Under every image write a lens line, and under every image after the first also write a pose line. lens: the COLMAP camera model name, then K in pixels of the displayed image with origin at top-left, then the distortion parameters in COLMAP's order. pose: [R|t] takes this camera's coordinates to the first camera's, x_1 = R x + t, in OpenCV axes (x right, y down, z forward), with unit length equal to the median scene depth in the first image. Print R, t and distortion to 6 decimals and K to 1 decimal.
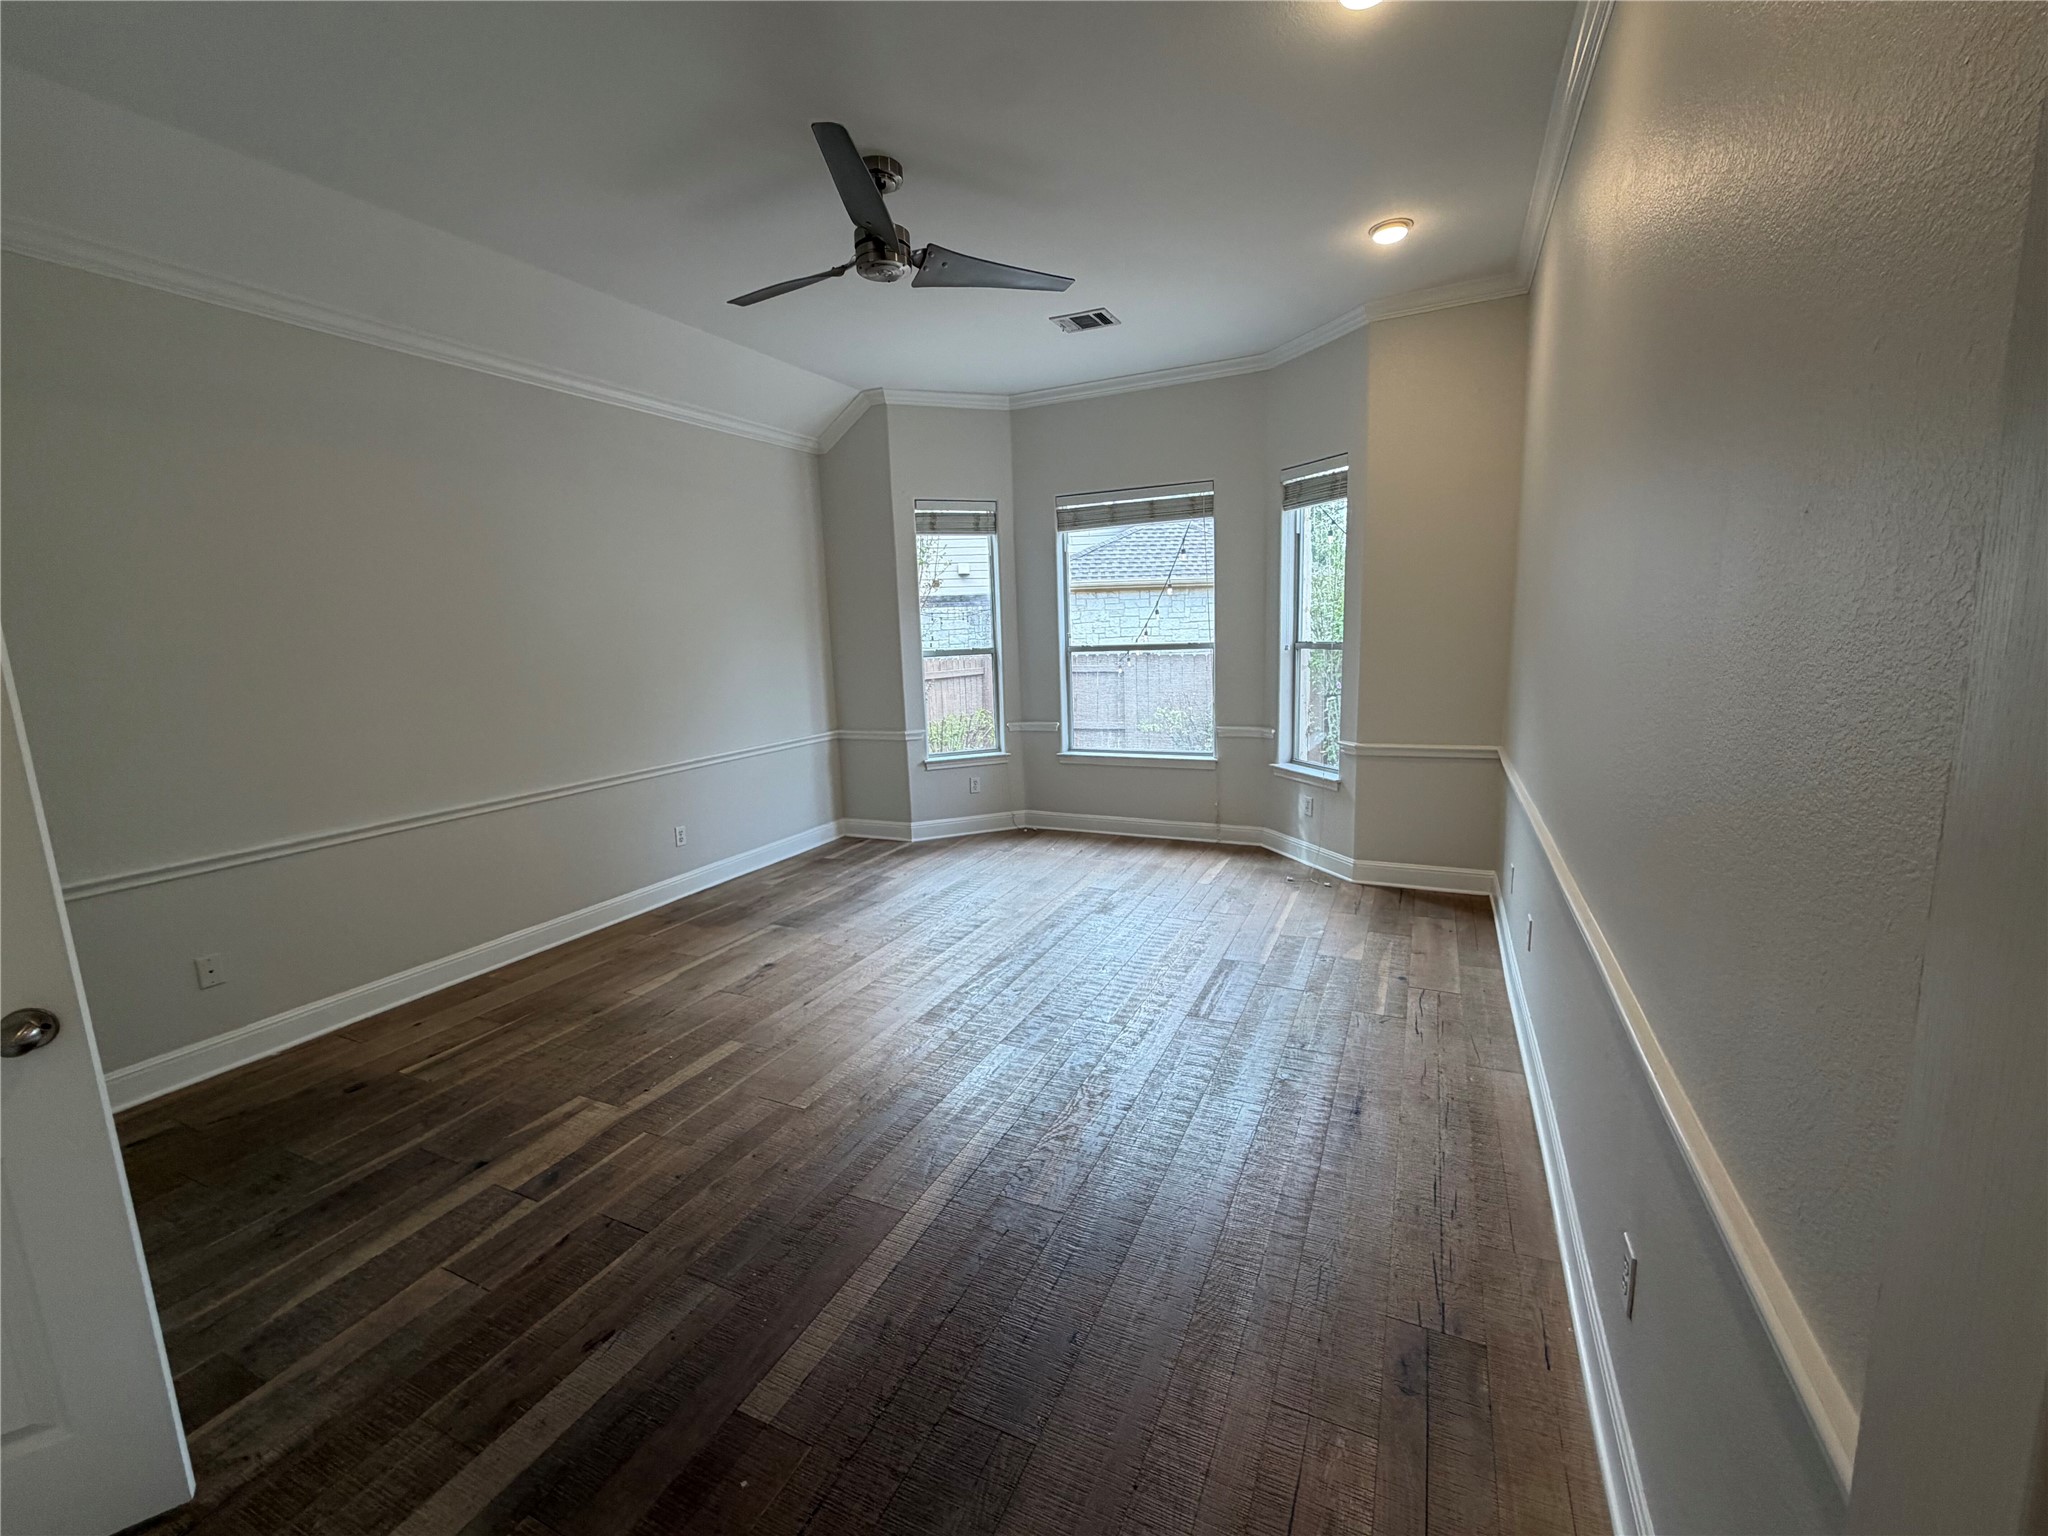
lens RADIAL K [[846.2, 0, 1026.1], [0, 846.2, 772.9], [0, 0, 1]] dist [-0.001176, 0.000759]
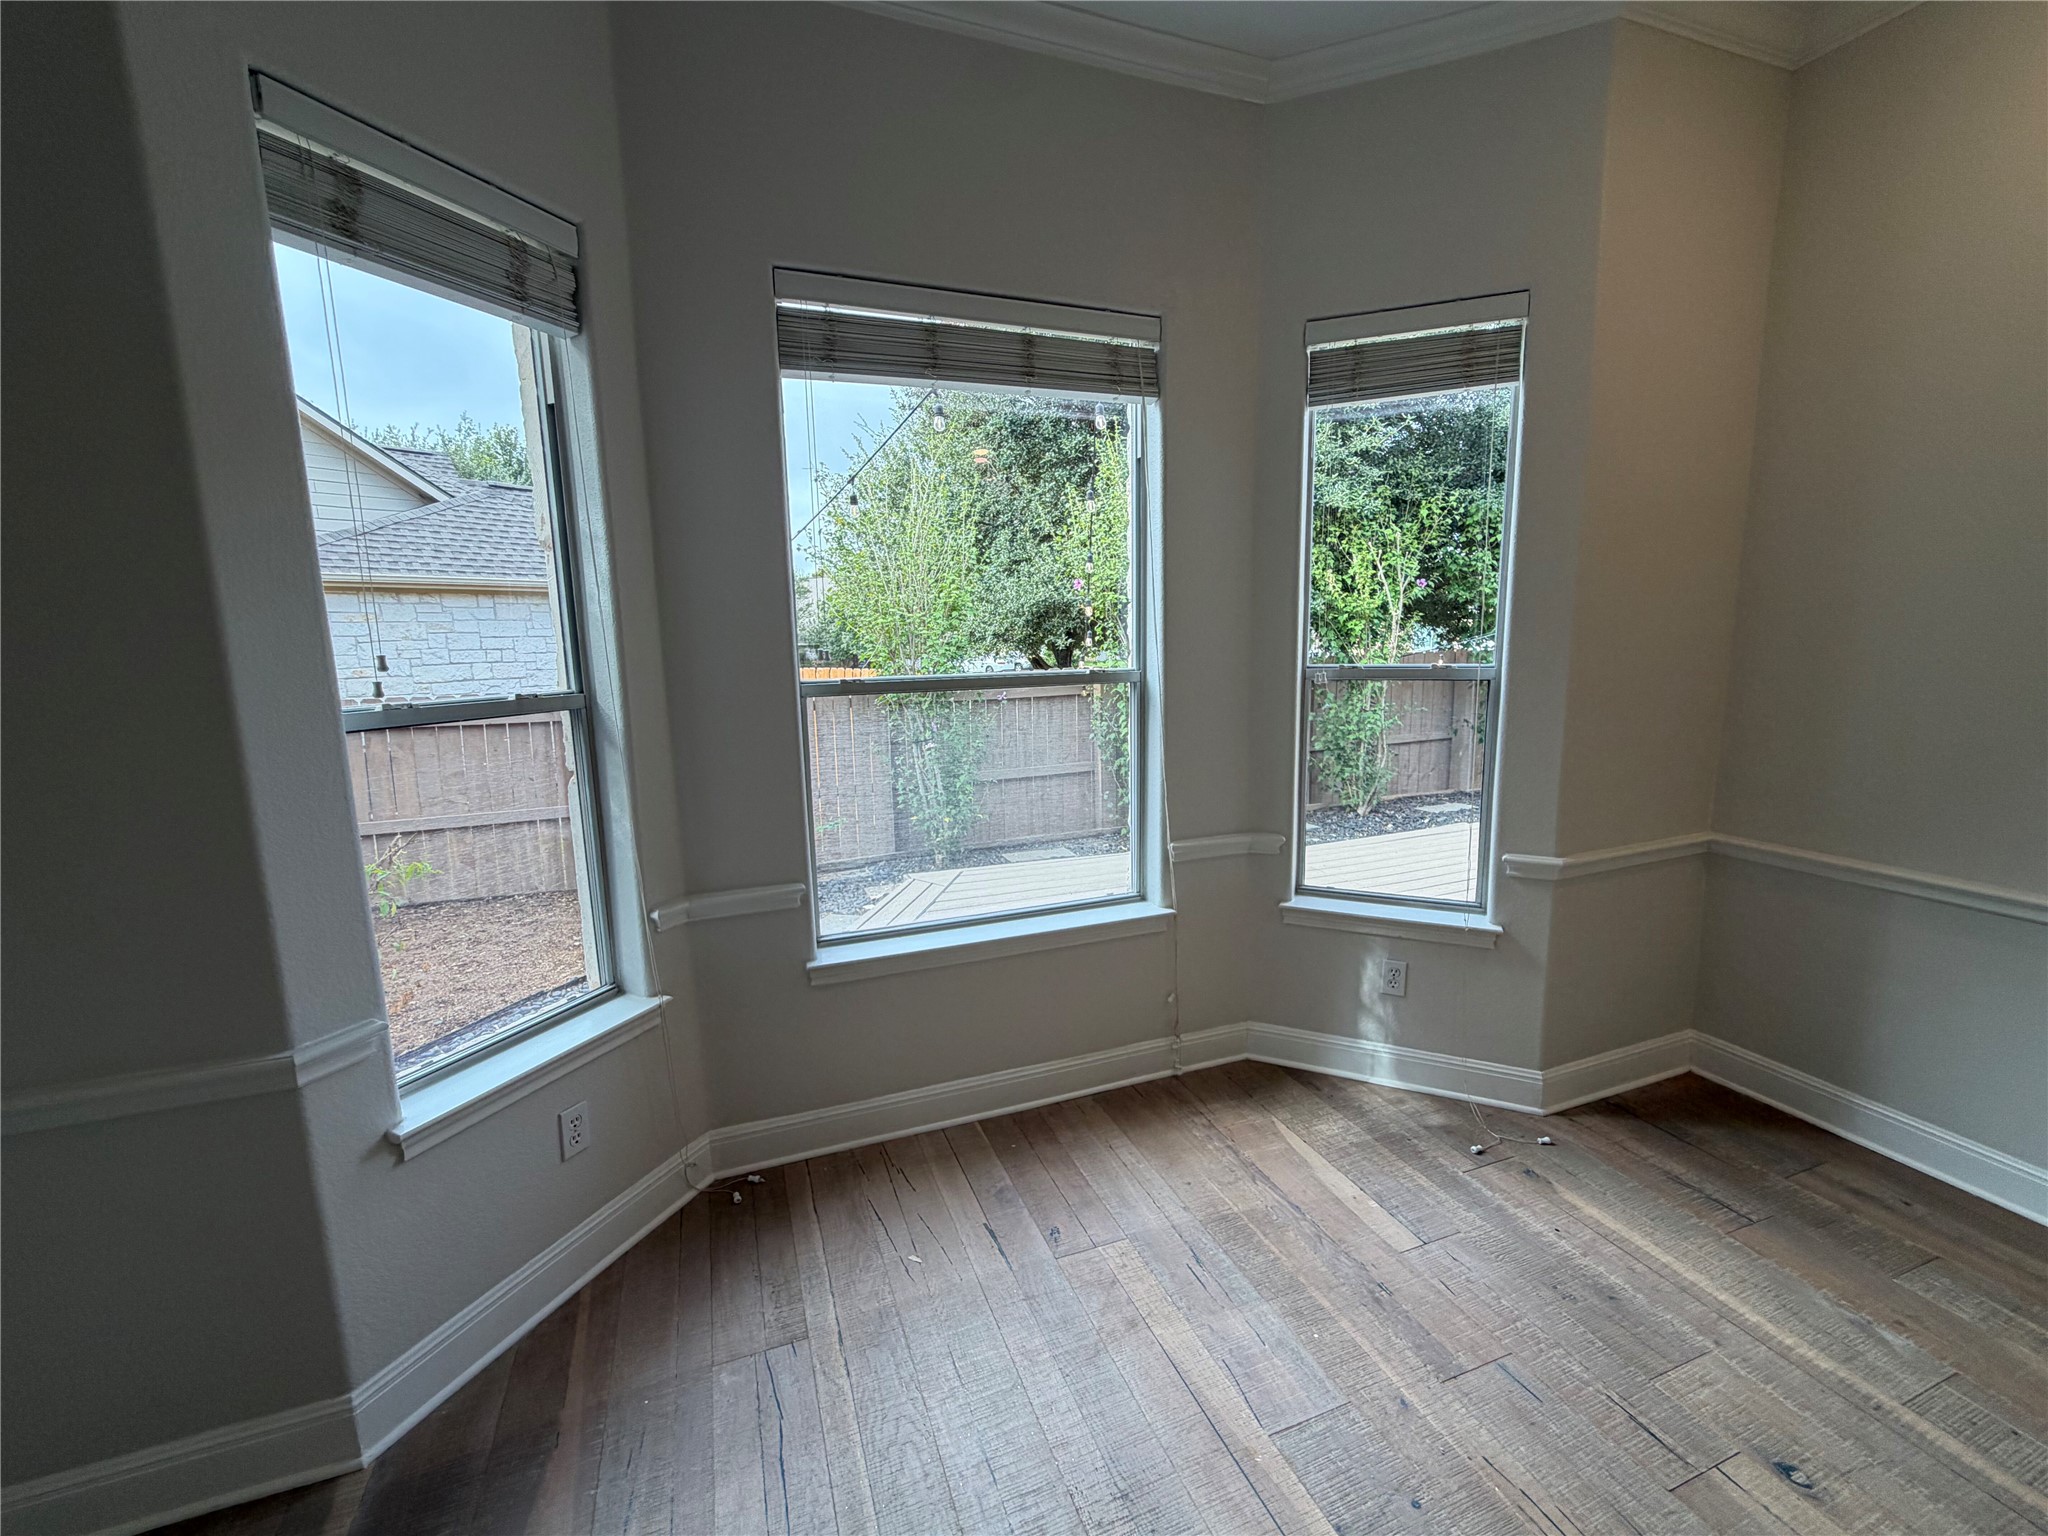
lens RADIAL K [[846.2, 0, 1020.3], [0, 846.2, 768.4], [0, 0, 1]] dist [-0.001176, 0.000759]
pose [[0.692409, -0.091521, 0.715677, -0.169161], [0.118159, 0.992914, 0.012658, -0.110303], [-0.711765, 0.075799, 0.698316, 0.703239]]
